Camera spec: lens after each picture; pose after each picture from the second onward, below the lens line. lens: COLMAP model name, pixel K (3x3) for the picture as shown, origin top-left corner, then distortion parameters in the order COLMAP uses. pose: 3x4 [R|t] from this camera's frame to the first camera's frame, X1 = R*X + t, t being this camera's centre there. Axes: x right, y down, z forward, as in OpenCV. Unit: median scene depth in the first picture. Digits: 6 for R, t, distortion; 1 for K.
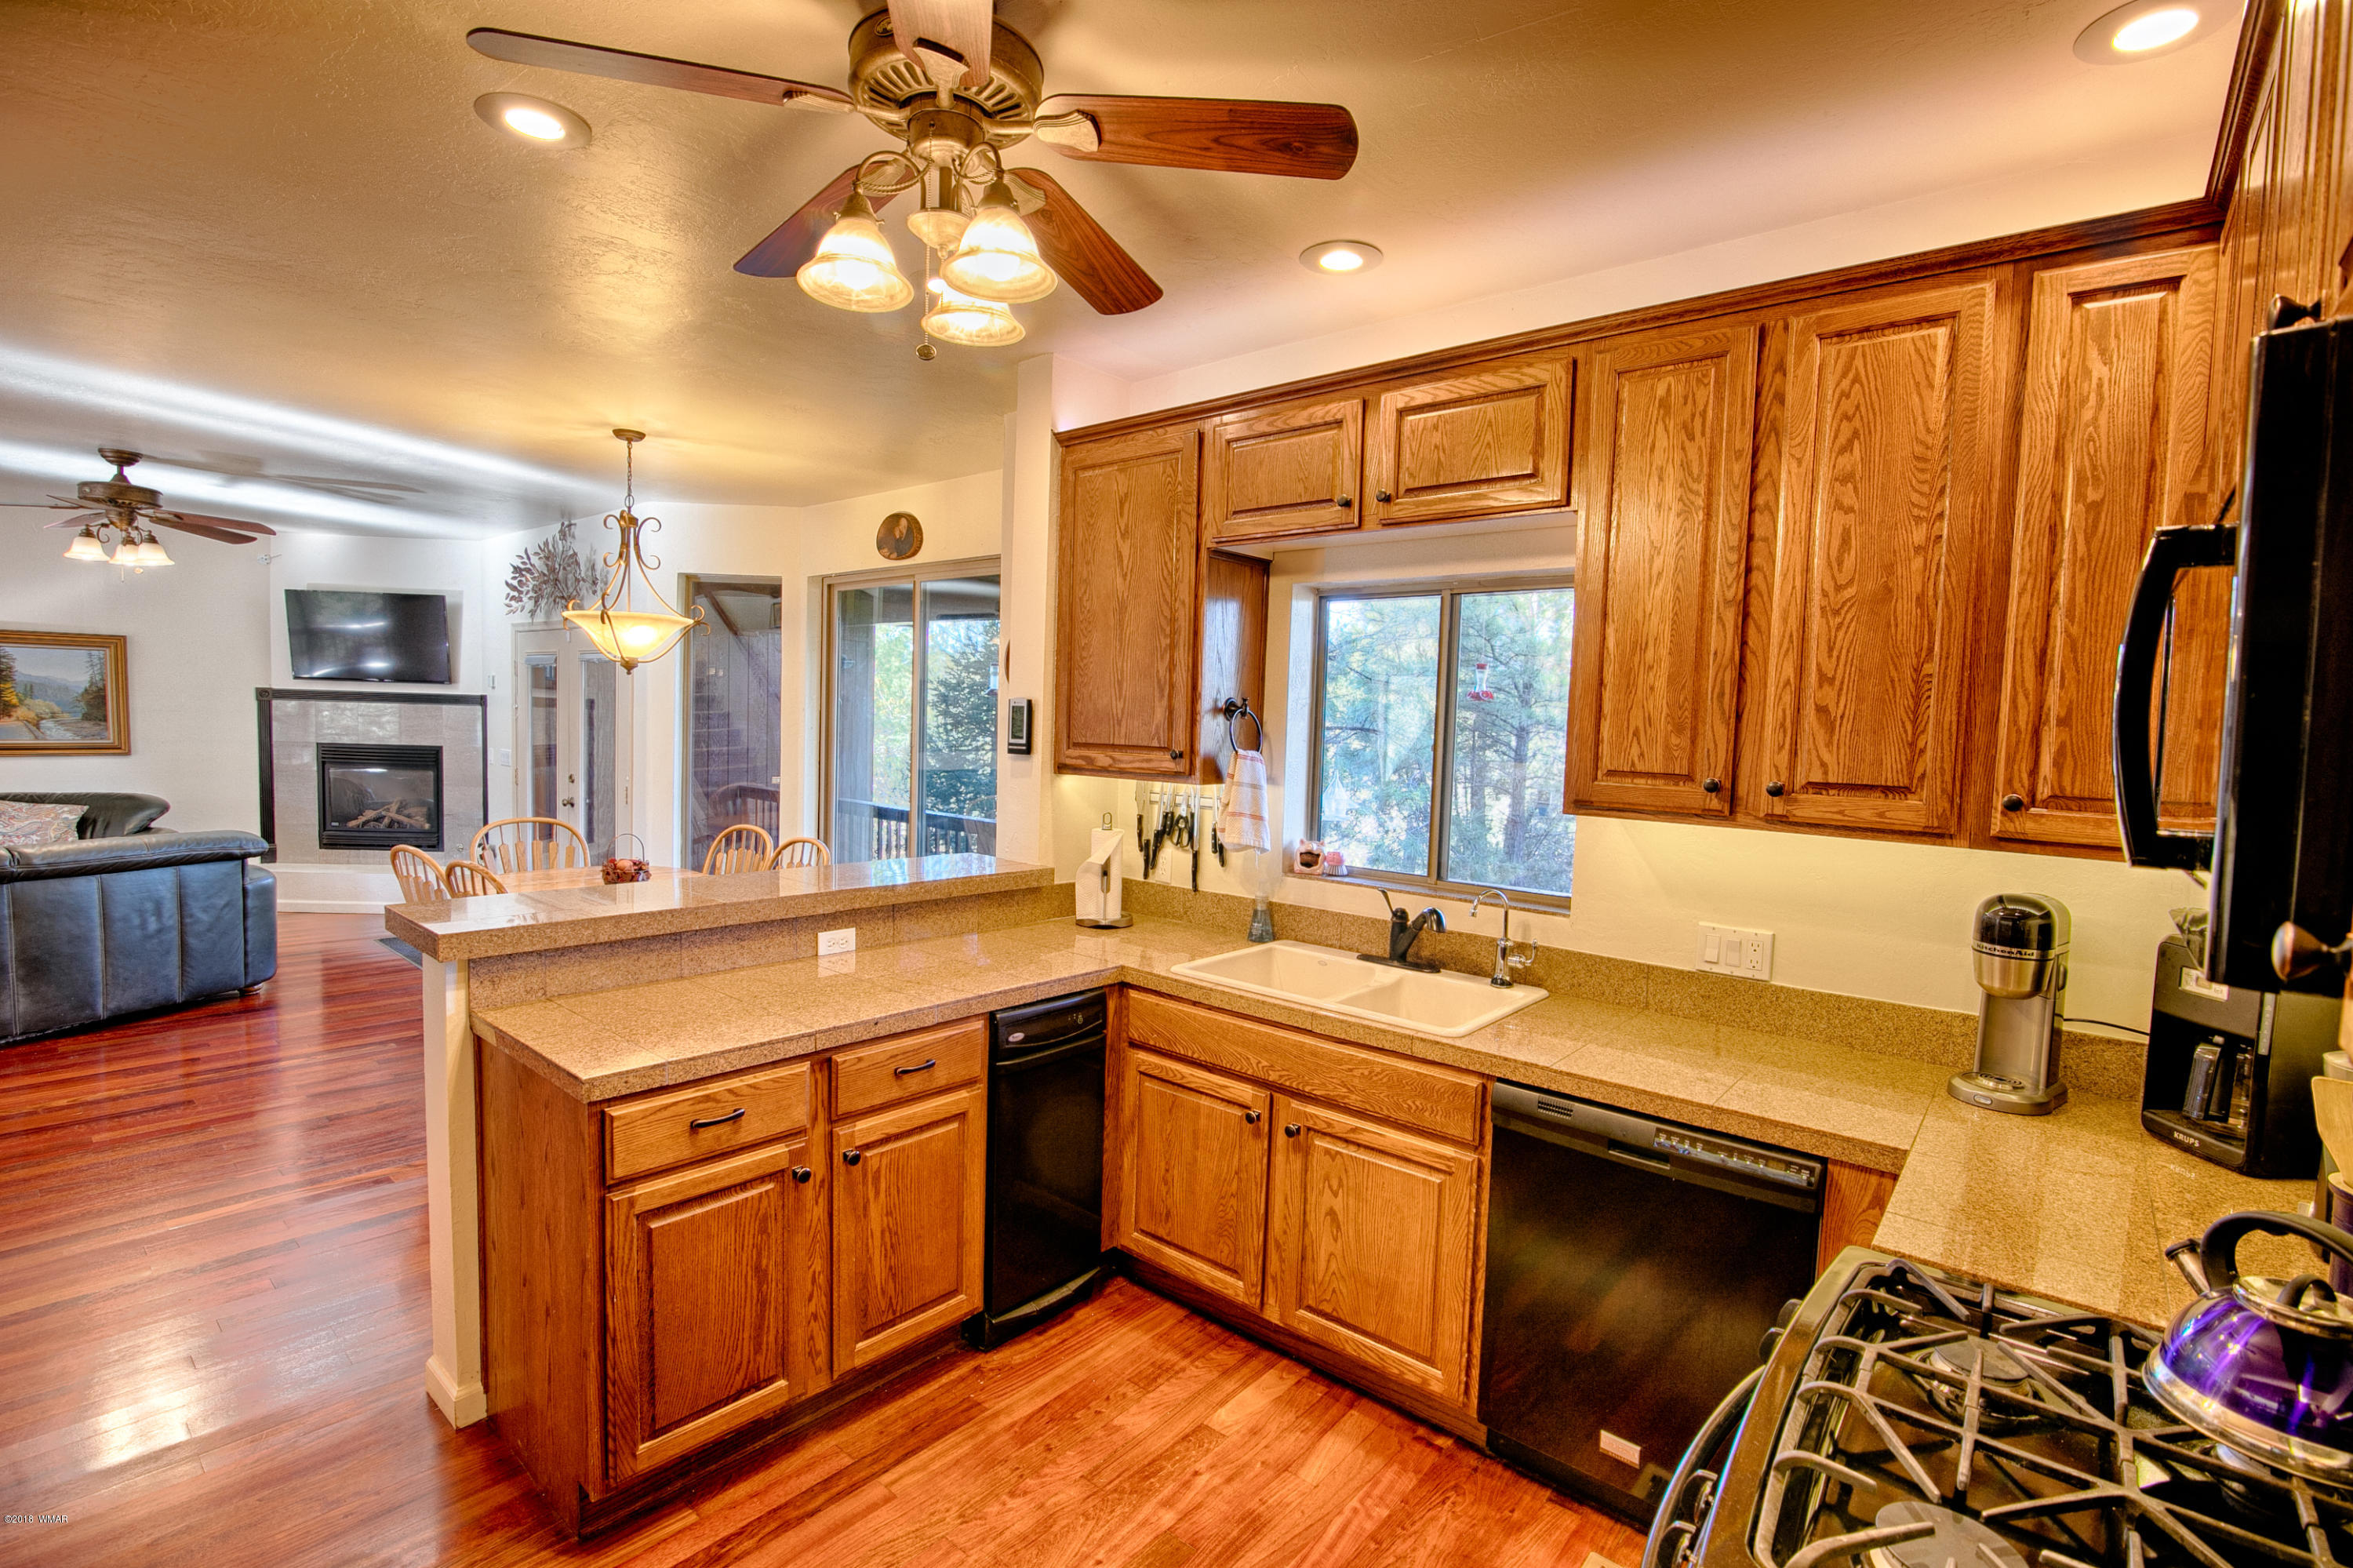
lens RADIAL K [[1076.4, 0, 1176.5], [0, 1076.4, 784.0], [0, 0, 1]] dist [-0.016177, -0.000417]
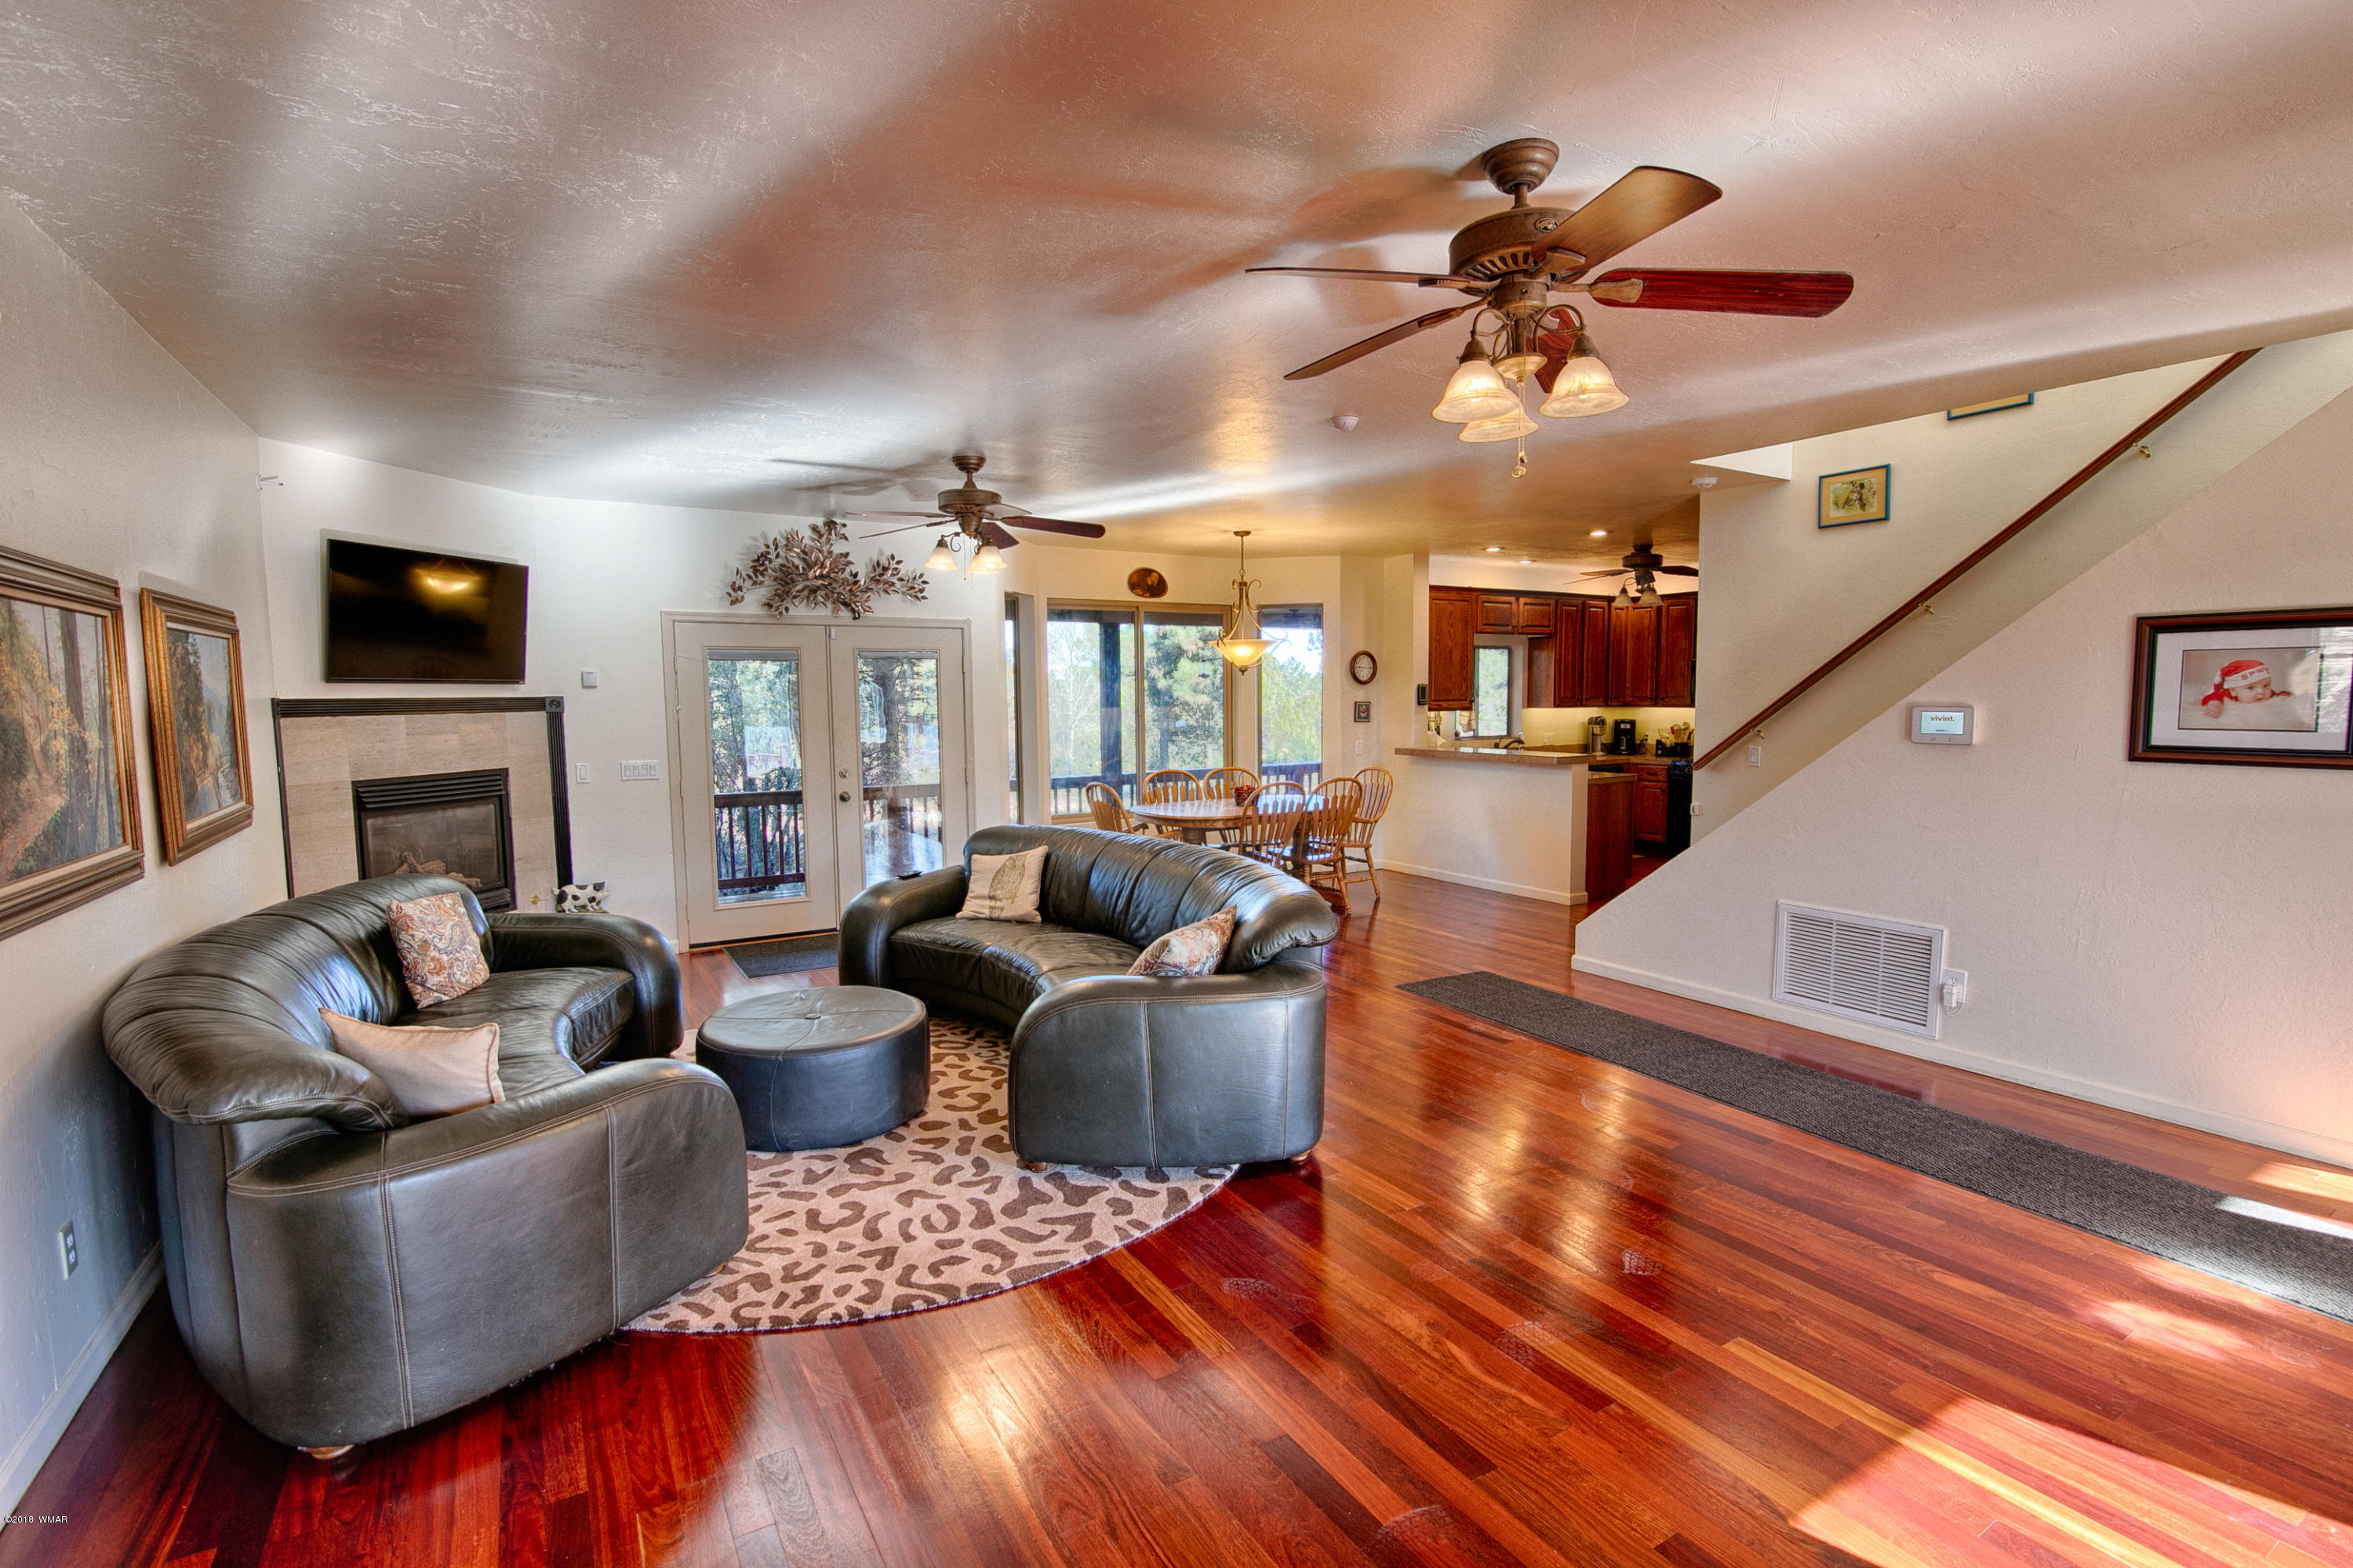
lens RADIAL K [[1076.4, 0, 1176.5], [0, 1076.4, 784.0], [0, 0, 1]] dist [-0.016177, -0.000417]
pose [[0.321407, -0.115197, 0.939908, -2.194740], [0.077847, 0.992427, 0.095014, -0.102864], [-0.943736, 0.042631, 0.327940, 0.555789]]
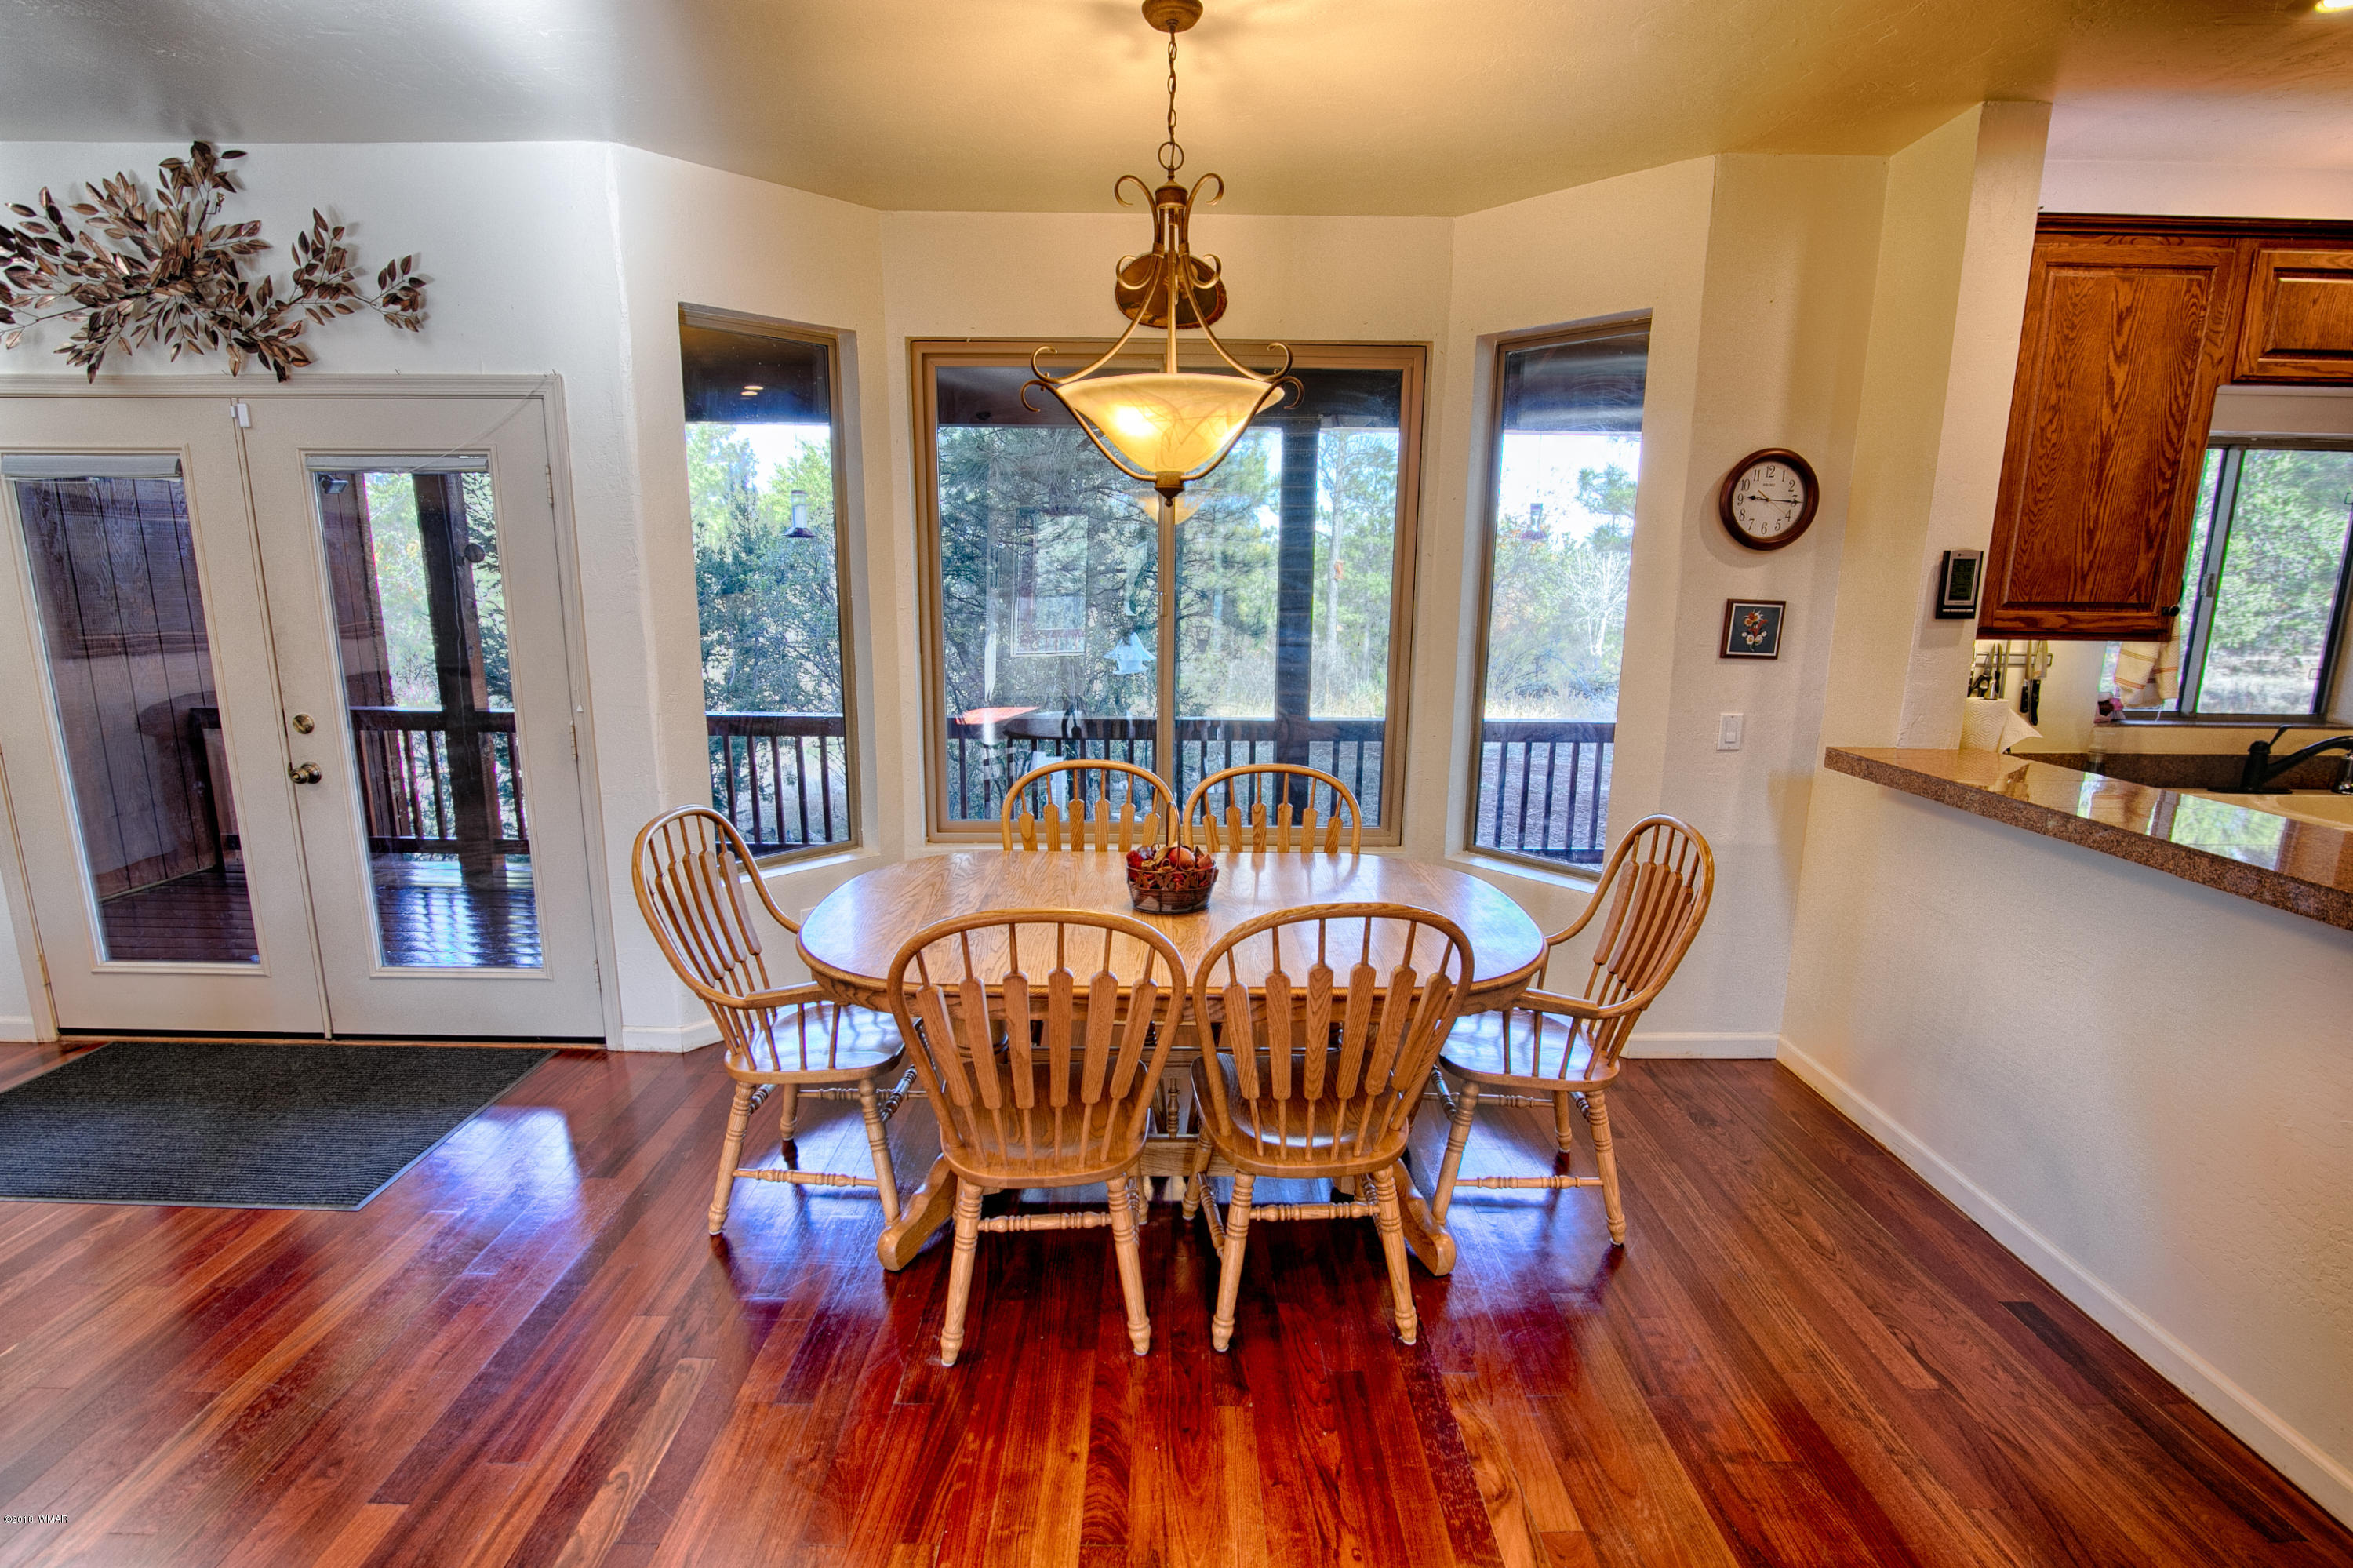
lens RADIAL K [[1076.4, 0, 1176.5], [0, 1076.4, 784.0], [0, 0, 1]] dist [-0.016177, -0.000417]
pose [[0.760824, -0.154054, 0.630408, -0.881353], [0.054387, 0.983134, 0.174612, -0.060973], [-0.646675, -0.098563, 0.756371, 0.587521]]
